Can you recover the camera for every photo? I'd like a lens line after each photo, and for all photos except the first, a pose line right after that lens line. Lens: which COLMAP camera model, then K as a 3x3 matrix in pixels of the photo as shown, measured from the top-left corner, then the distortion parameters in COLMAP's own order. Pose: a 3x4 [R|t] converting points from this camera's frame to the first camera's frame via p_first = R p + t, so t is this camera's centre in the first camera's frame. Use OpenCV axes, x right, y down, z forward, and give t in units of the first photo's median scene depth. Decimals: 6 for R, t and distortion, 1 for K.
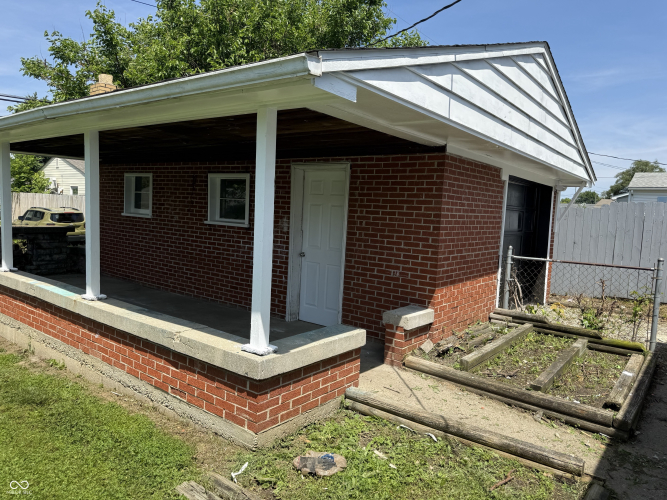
lens RADIAL K [[477.4, 0, 334.1], [0, 477.4, 248.6], [0, 0, 1]] dist [0.042767, -0.043628]
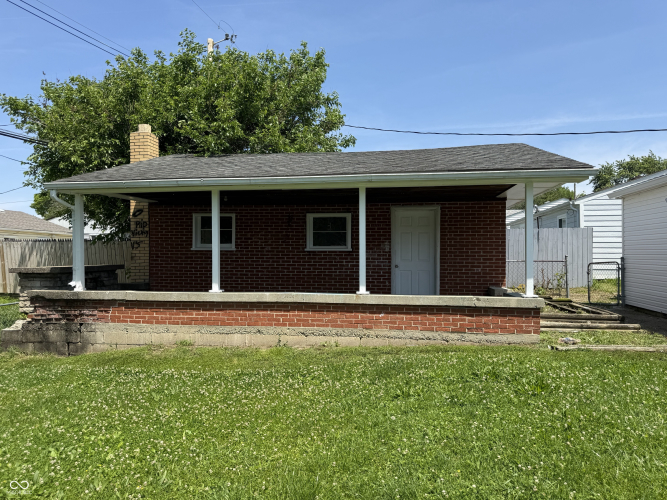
lens RADIAL K [[477.4, 0, 331.0], [0, 477.4, 252.2], [0, 0, 1]] dist [0.042767, -0.043628]
pose [[0.874668, -0.044517, 0.482674, -1.094502], [0.080295, 0.995323, -0.053706, 0.036545], [-0.478026, 0.085731, 0.874152, -0.242551]]
